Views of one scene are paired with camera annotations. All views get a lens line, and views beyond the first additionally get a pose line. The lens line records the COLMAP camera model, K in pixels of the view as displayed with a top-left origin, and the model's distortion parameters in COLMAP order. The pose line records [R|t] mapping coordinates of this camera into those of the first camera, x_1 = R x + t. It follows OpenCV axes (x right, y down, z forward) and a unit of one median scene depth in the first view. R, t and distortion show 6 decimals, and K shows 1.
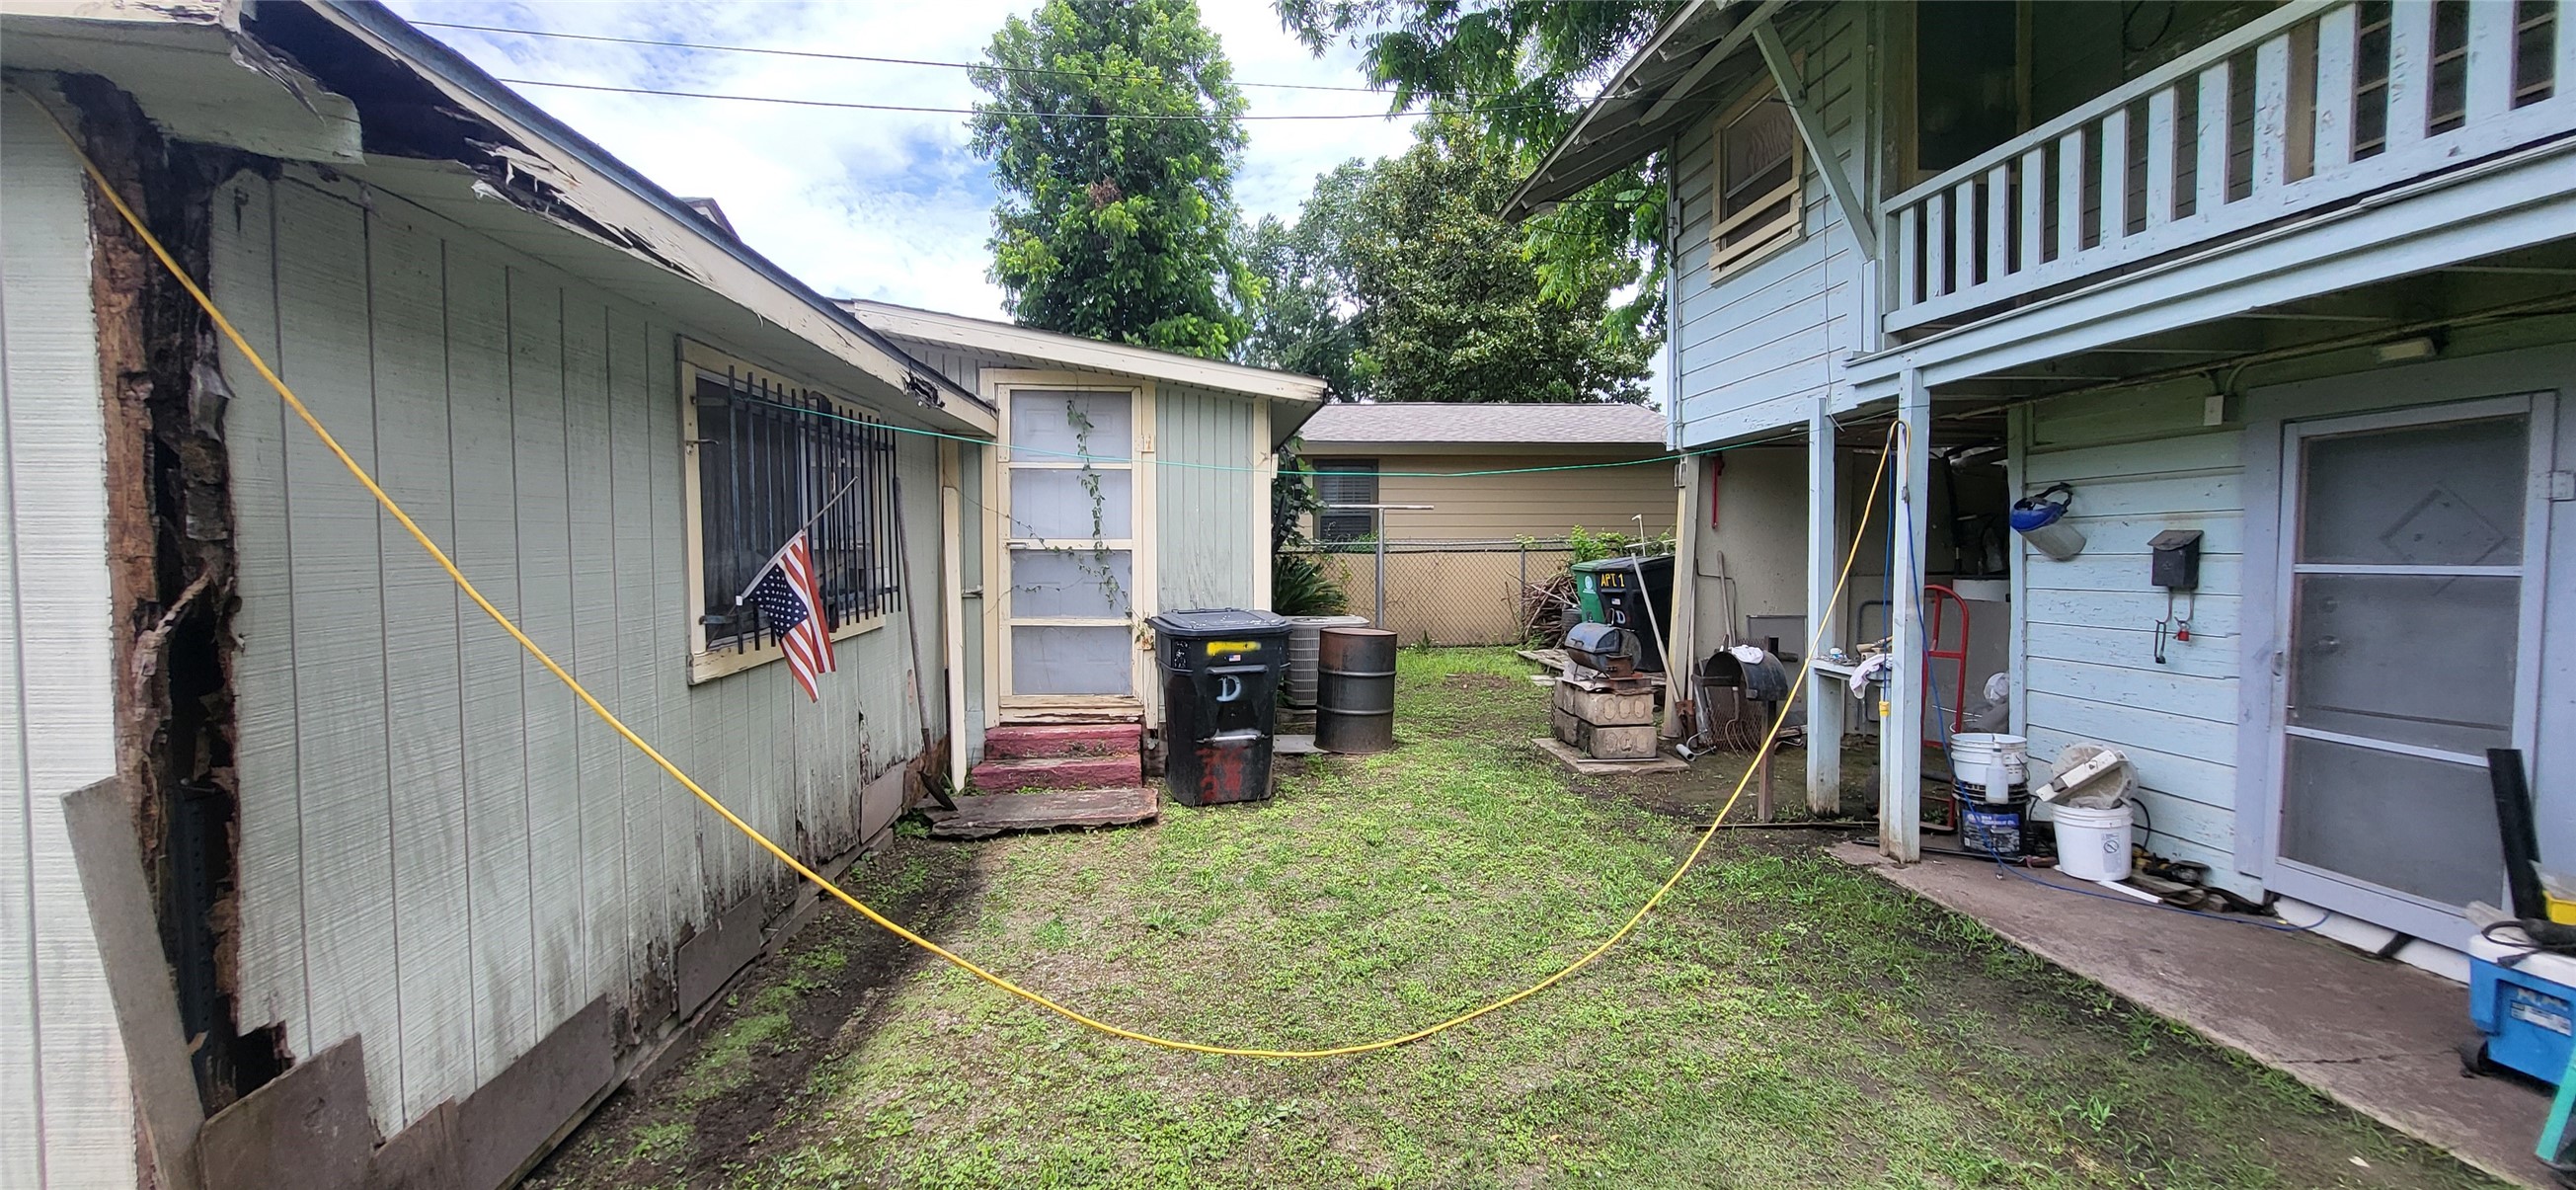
lens RADIAL K [[1026.9, 0, 1260.0], [0, 1026.9, 595.4], [0, 0, 1]] dist [-0.000453, -0.000127]
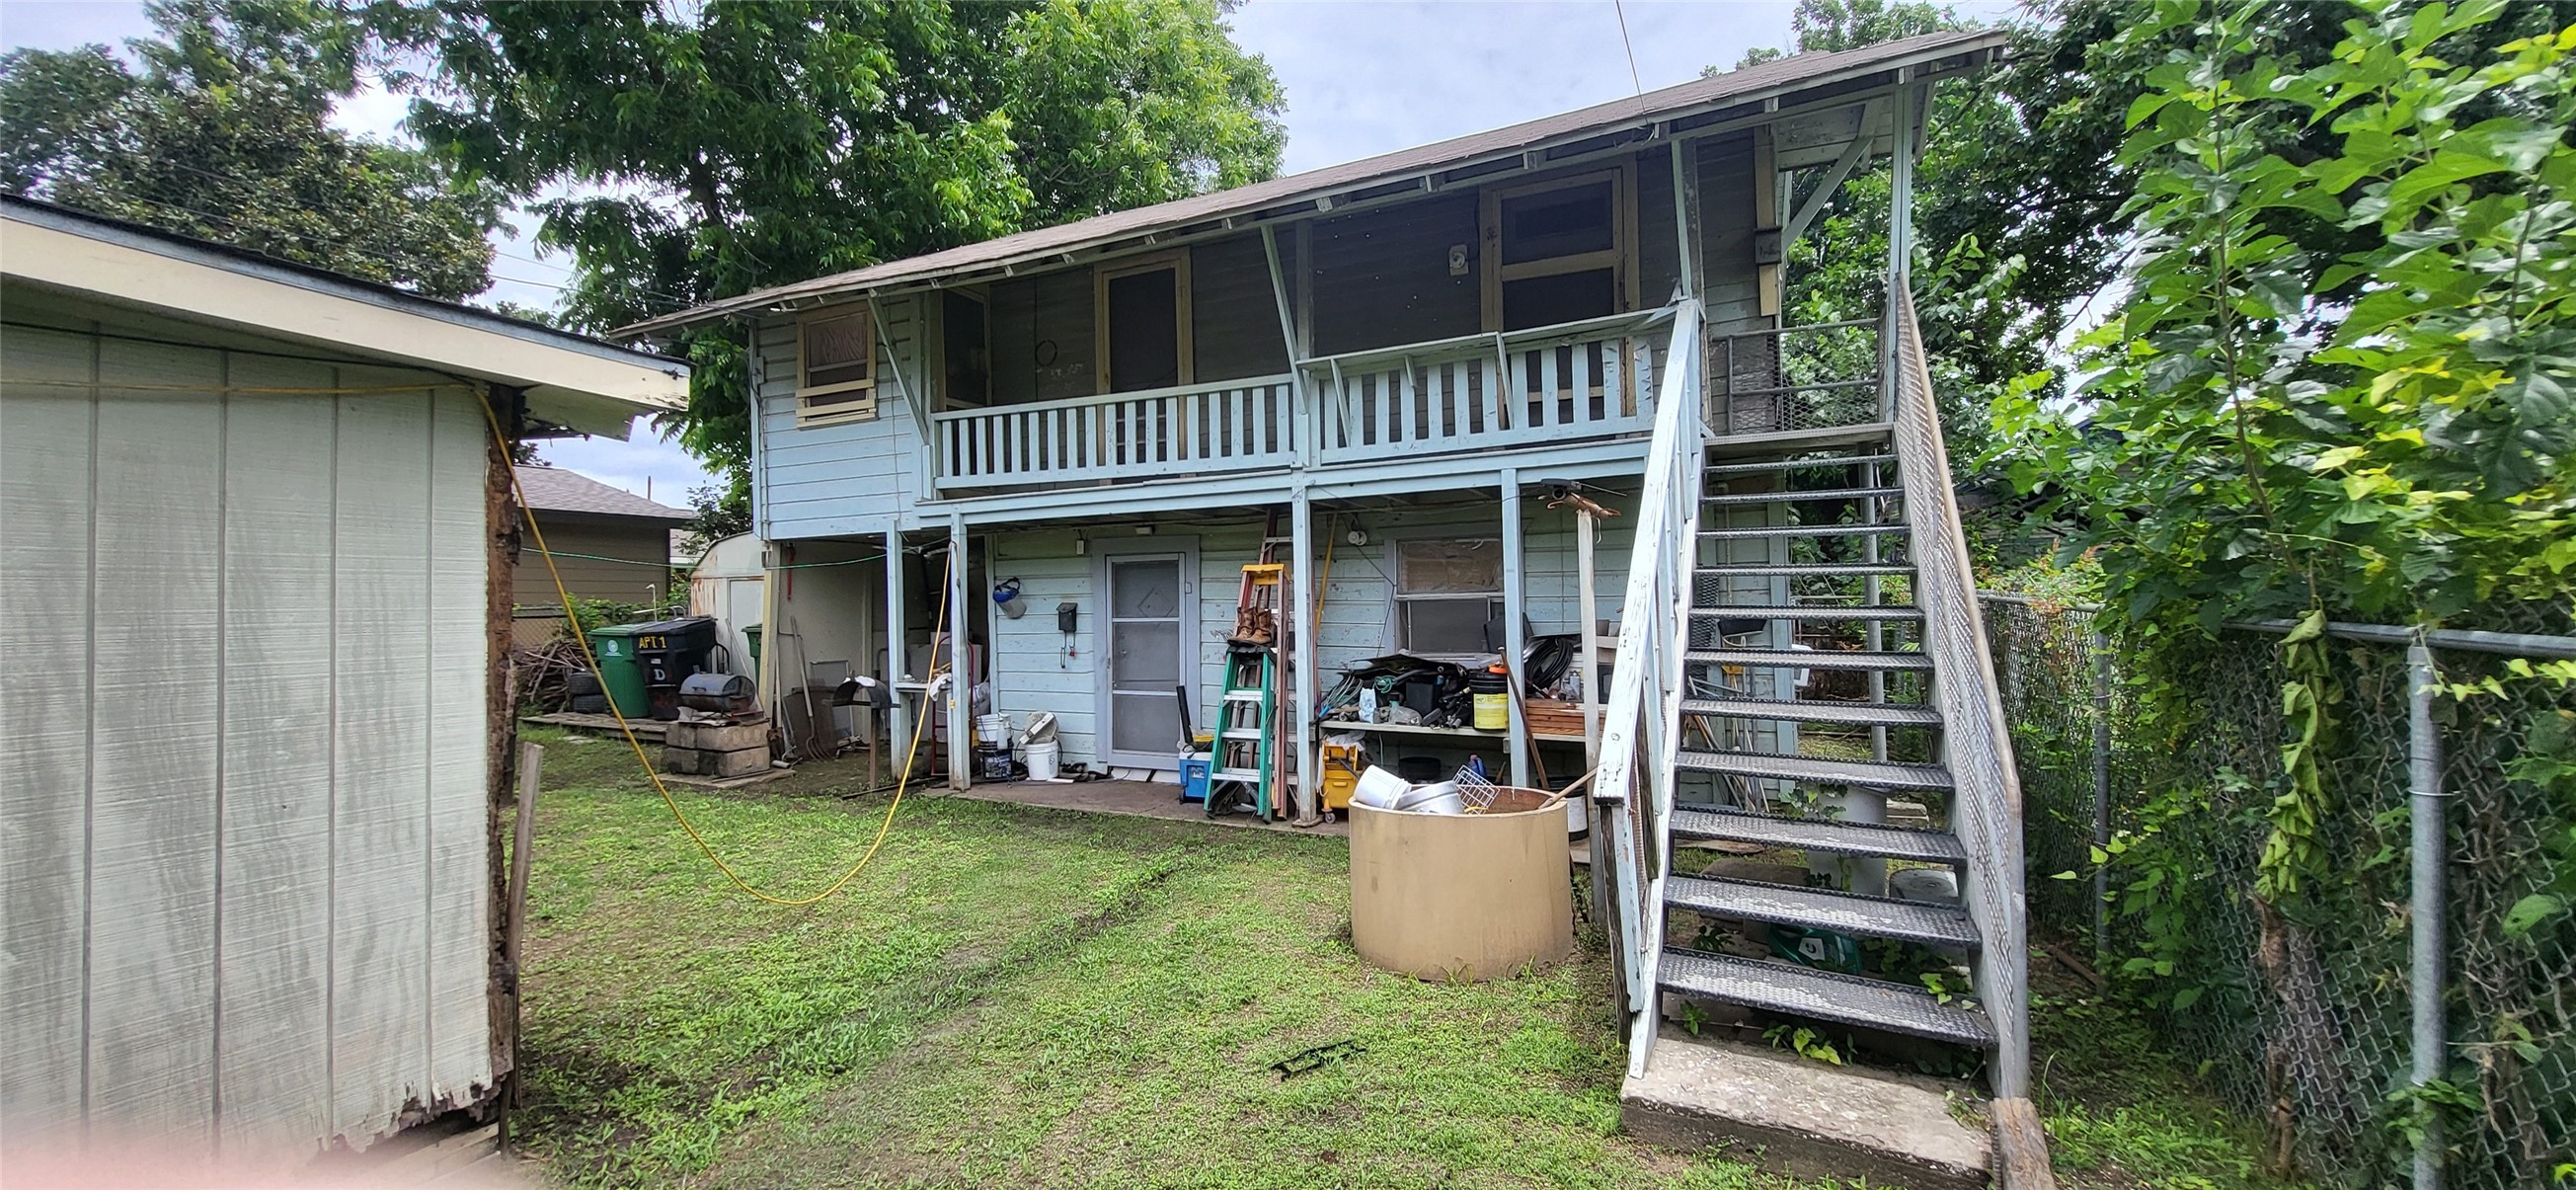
lens RADIAL K [[1026.9, 0, 1260.0], [0, 1026.9, 595.4], [0, 0, 1]] dist [-0.000453, -0.000127]
pose [[0.517209, 0.003982, 0.855850, -0.661610], [0.048186, 0.998268, -0.033765, 0.009433], [-0.854502, 0.058703, 0.516121, -0.391087]]
